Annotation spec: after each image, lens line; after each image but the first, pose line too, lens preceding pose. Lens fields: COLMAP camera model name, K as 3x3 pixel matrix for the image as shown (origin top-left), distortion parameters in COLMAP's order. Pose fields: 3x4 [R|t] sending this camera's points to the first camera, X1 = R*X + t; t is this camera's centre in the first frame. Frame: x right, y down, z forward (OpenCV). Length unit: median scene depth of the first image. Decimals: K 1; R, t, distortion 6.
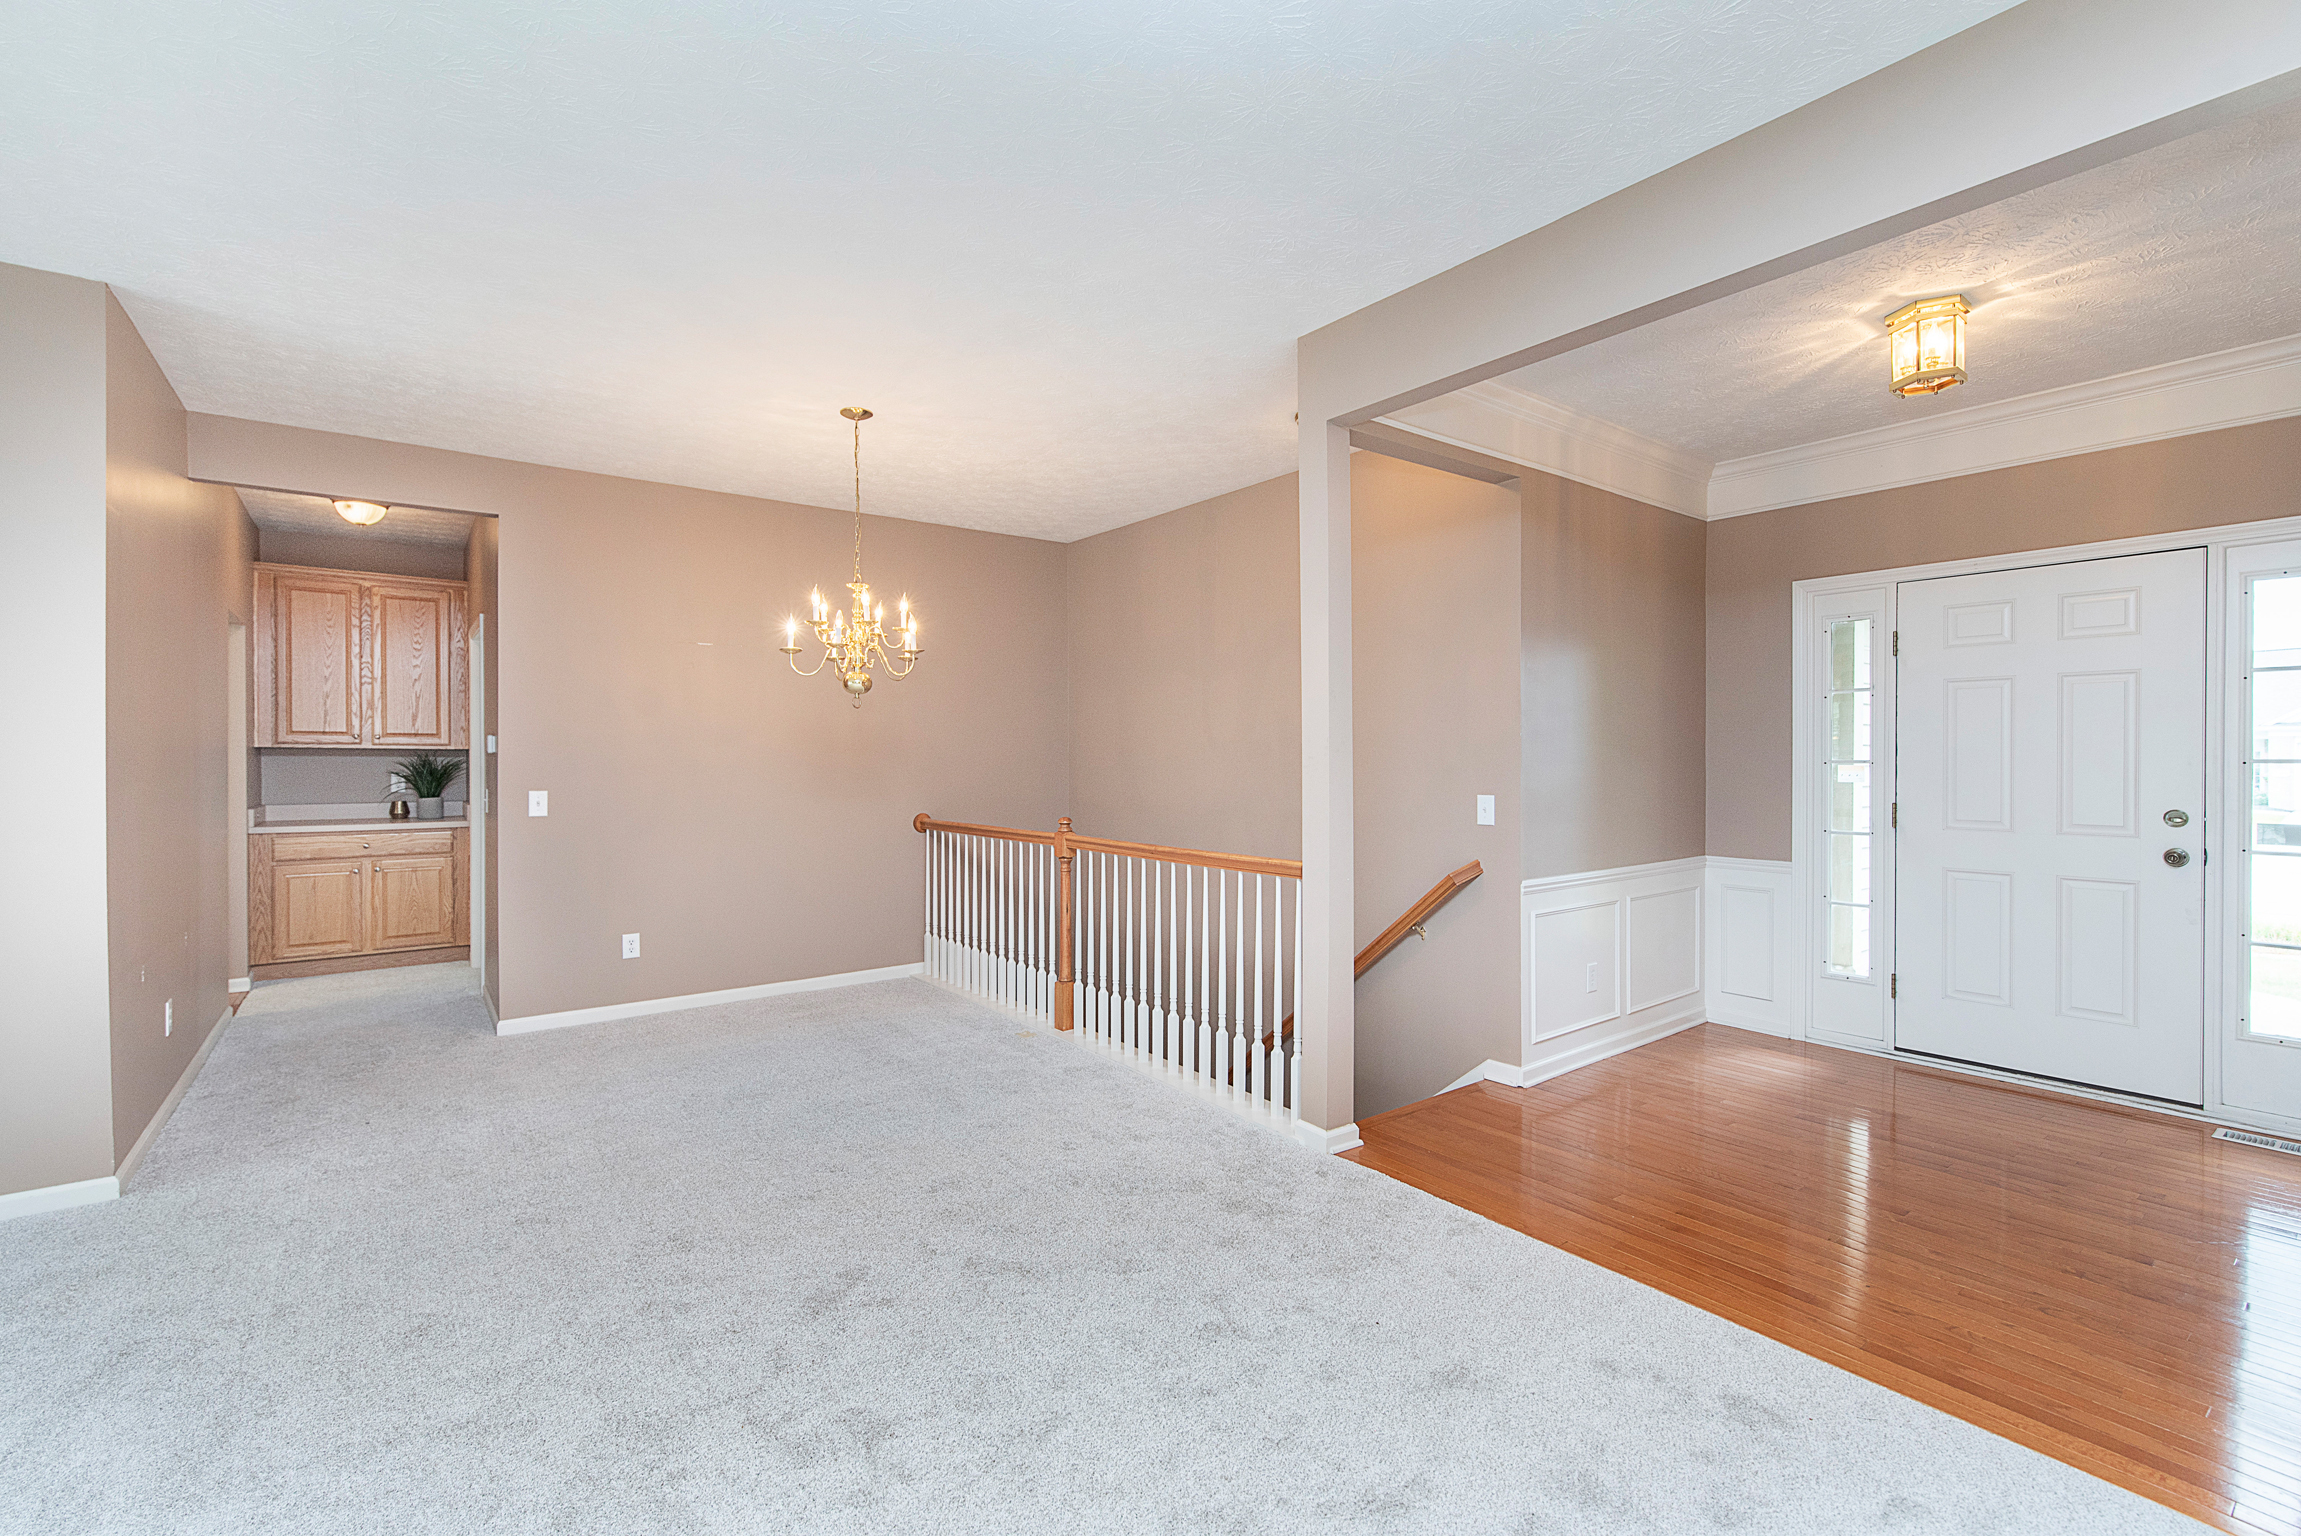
lens RADIAL K [[1003.2, 0, 1136.6], [0, 1003.2, 770.3], [0, 0, 1]] dist [0.015409, -0.000448]
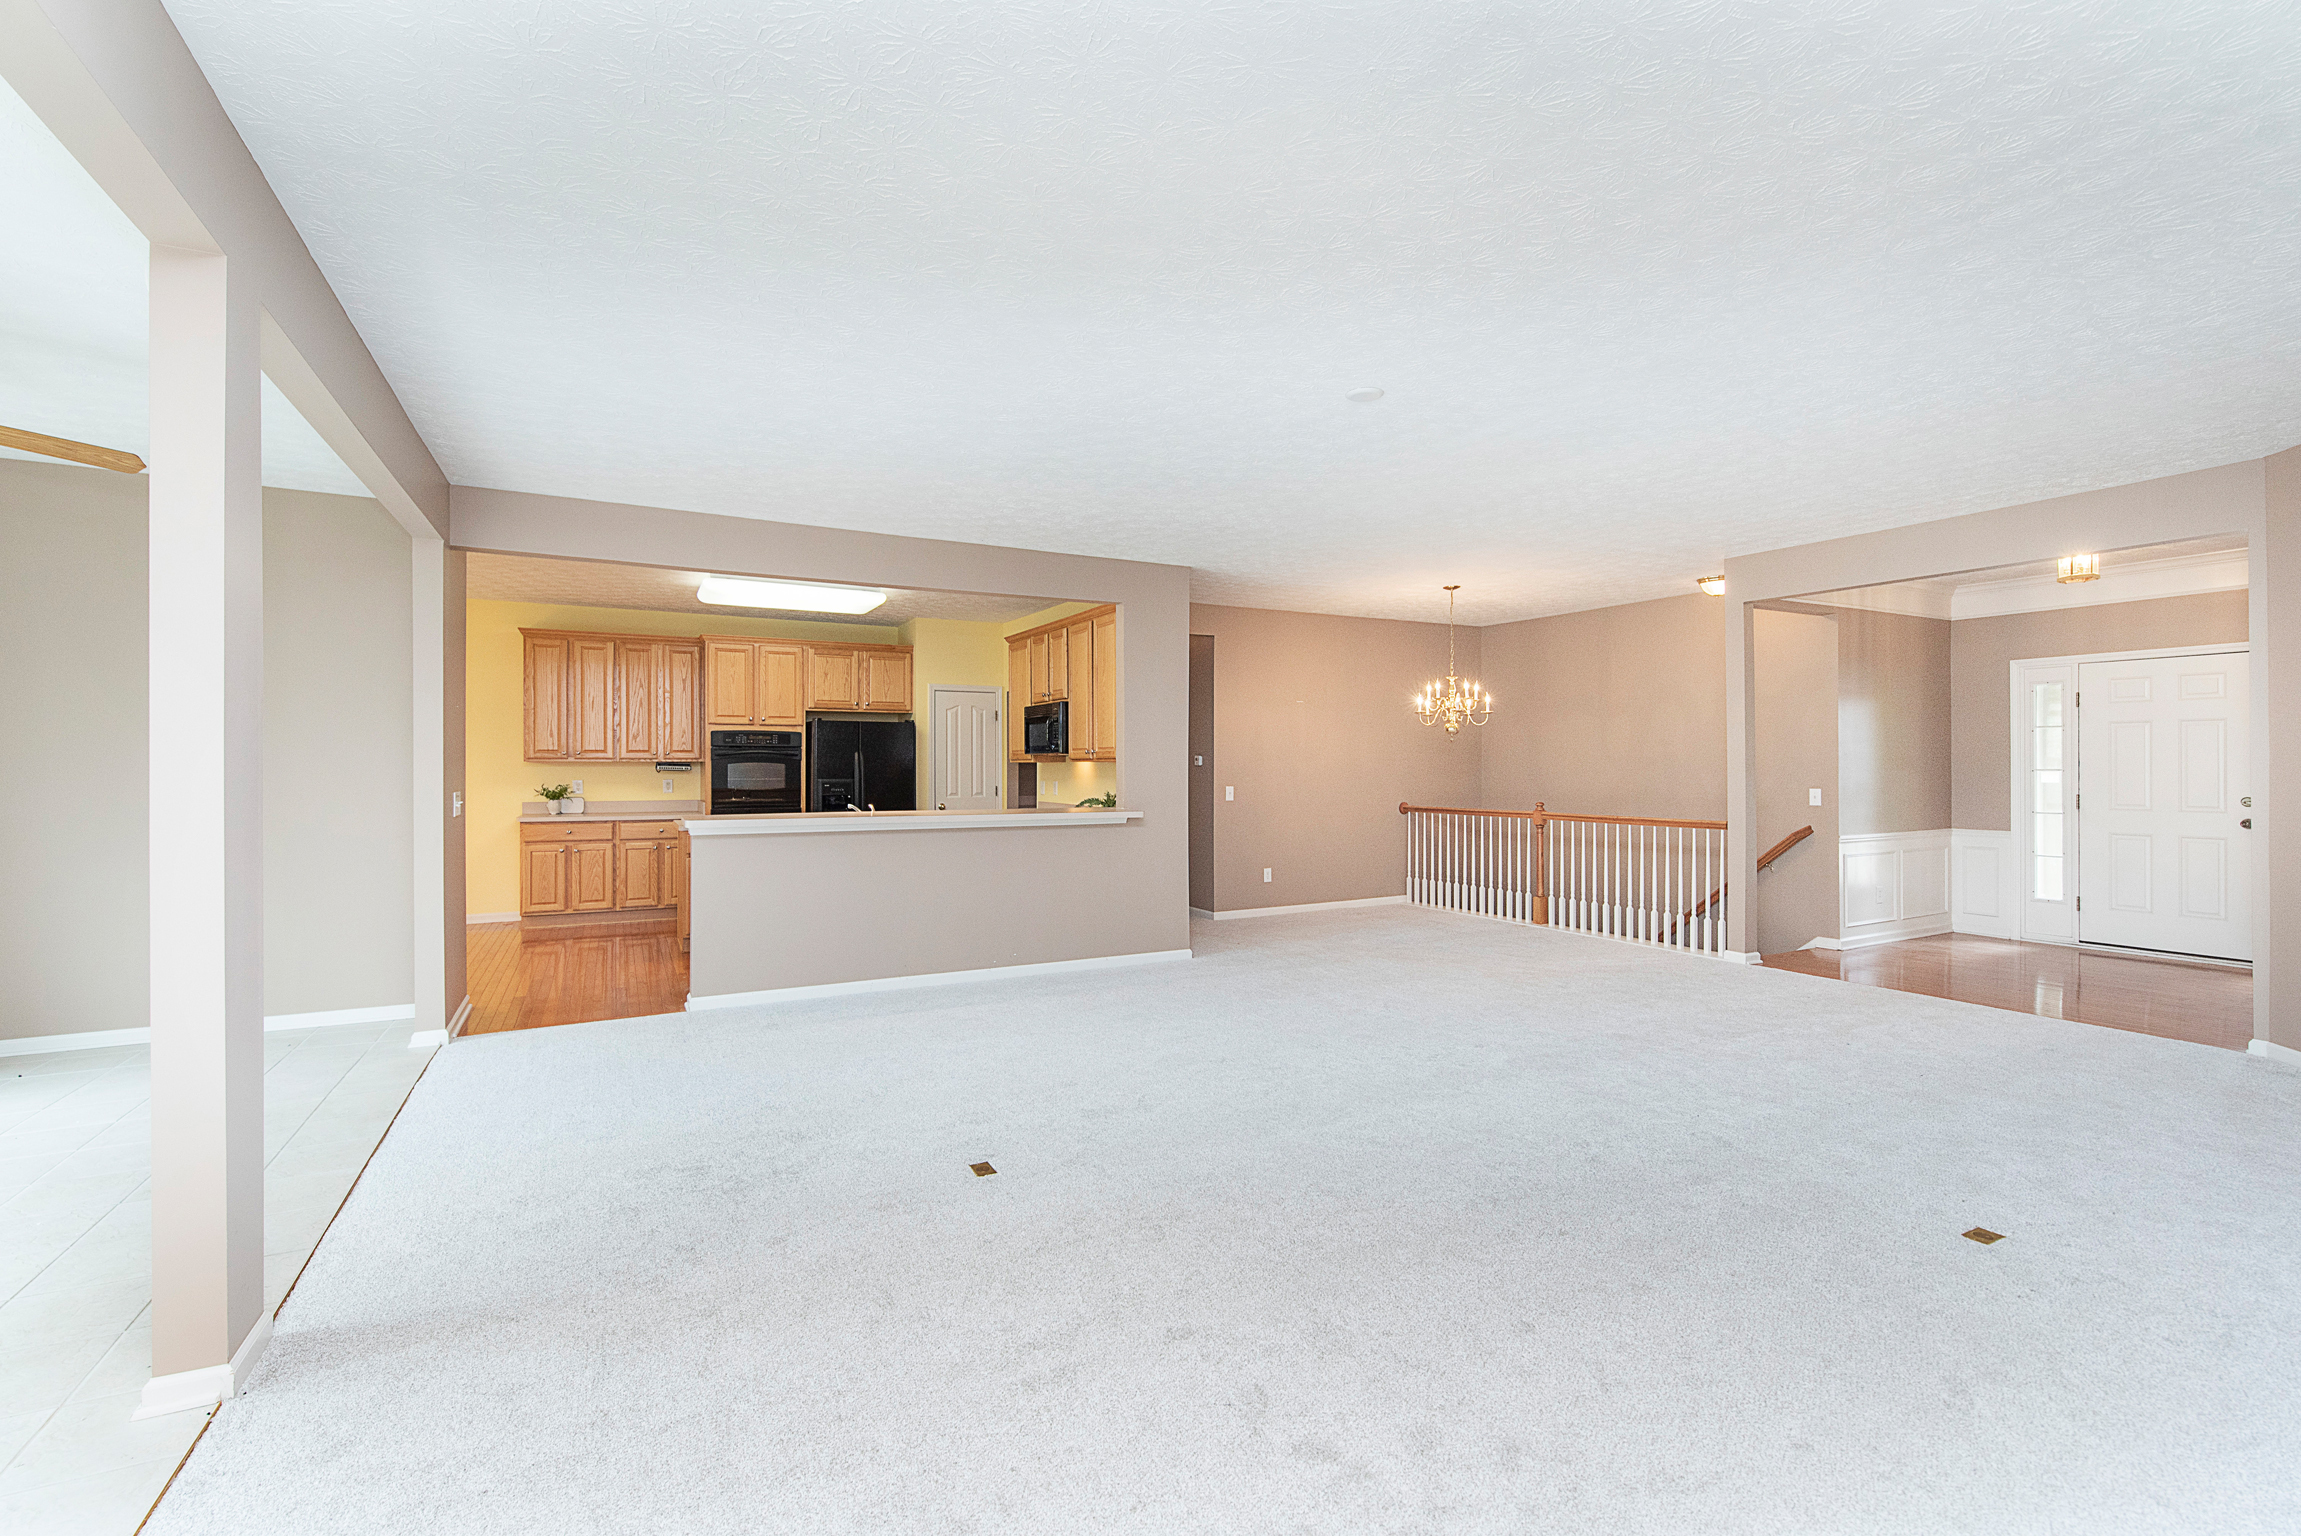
lens RADIAL K [[1003.2, 0, 1150.8], [0, 1003.2, 766.8], [0, 0, 1]] dist [0.015409, -0.000448]
pose [[0.989096, -0.001612, -0.147265, -0.523323], [0.000446, 0.999968, -0.007948, -0.000731], [0.147273, 0.007796, 0.989065, -0.892574]]
